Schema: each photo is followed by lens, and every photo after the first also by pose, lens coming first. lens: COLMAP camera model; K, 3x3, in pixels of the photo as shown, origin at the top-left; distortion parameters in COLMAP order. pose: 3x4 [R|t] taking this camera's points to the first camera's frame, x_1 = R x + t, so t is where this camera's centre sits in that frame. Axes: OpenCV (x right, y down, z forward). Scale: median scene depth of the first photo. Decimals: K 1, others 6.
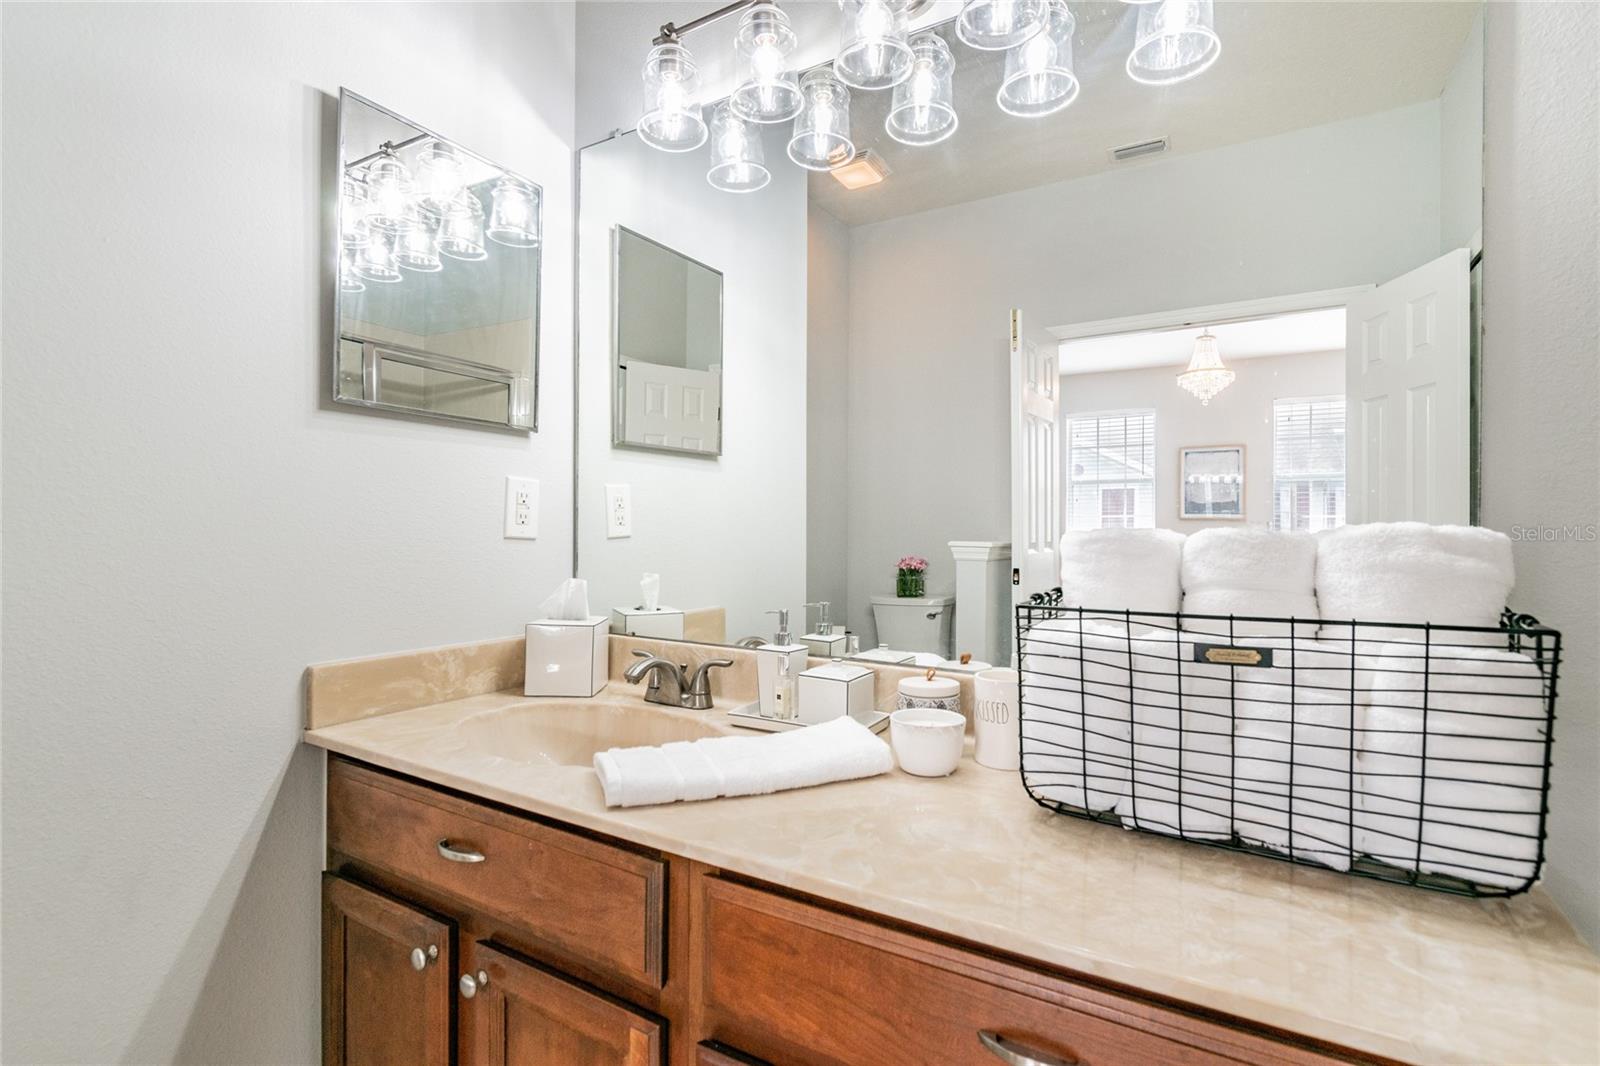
lens RADIAL K [[758.2, 0, 809.4], [0, 758.2, 532.1], [0, 0, 1]] dist [0.007326, -0.009173]
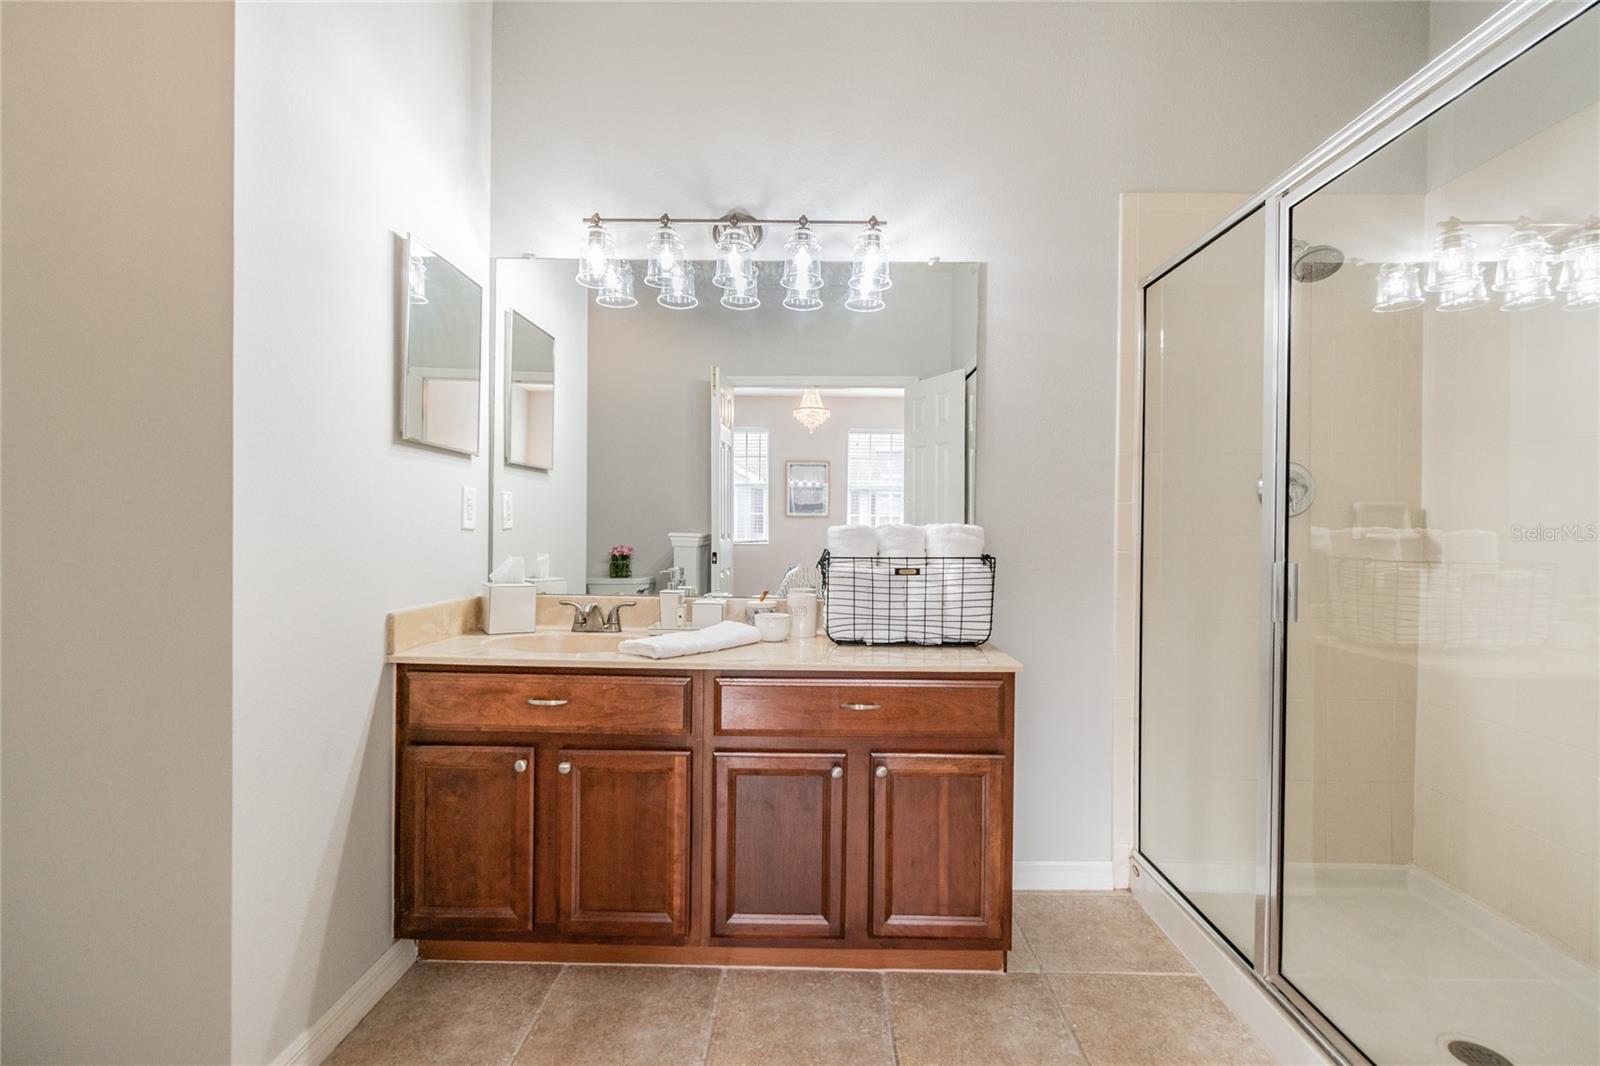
lens RADIAL K [[758.2, 0, 809.4], [0, 758.2, 532.1], [0, 0, 1]] dist [0.007326, -0.009173]
pose [[0.864422, -0.000213, 0.502766, -1.021799], [-0.003770, 0.999969, 0.006907, 0.000955], [-0.502752, -0.007866, 0.864395, -1.080321]]
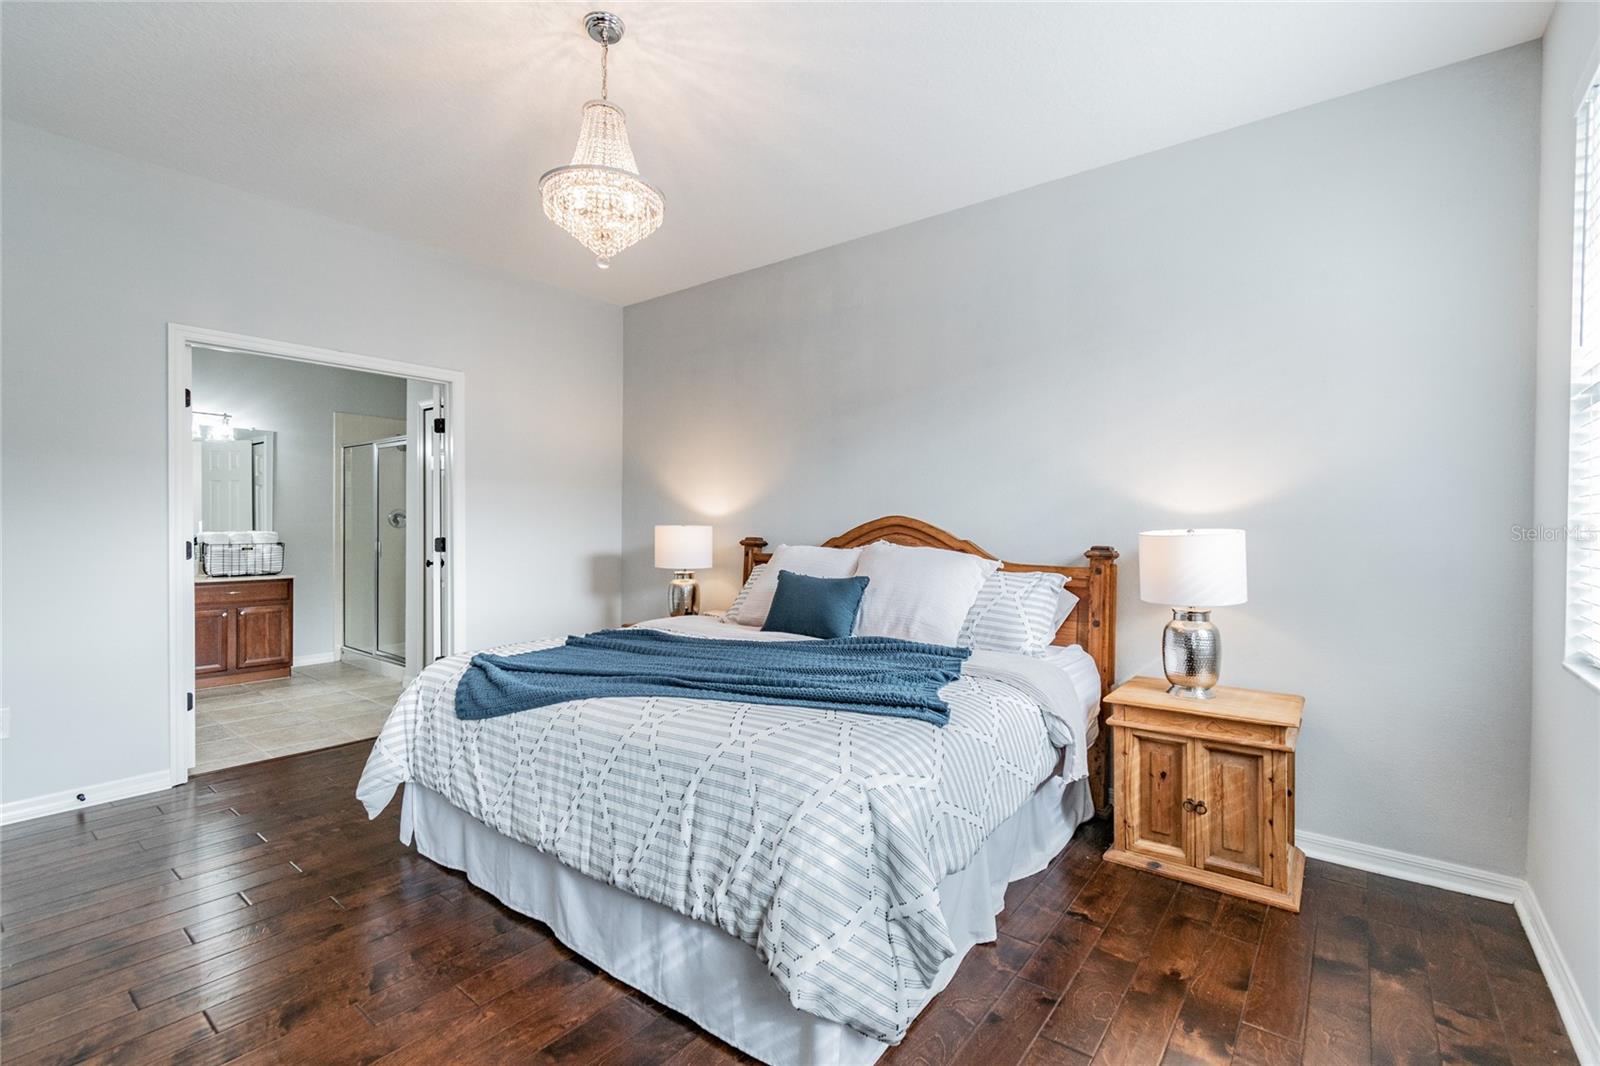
lens RADIAL K [[701.5, 0, 800.0], [0, 701.5, 533.0], [0, 0, 1]] dist [-0.000713, 0.000053]
pose [[0.138223, -0.008361, 0.990366, -5.234943], [0.004553, 0.999959, 0.007806, -0.028254], [-0.990391, 0.003430, 0.138255, -5.081205]]
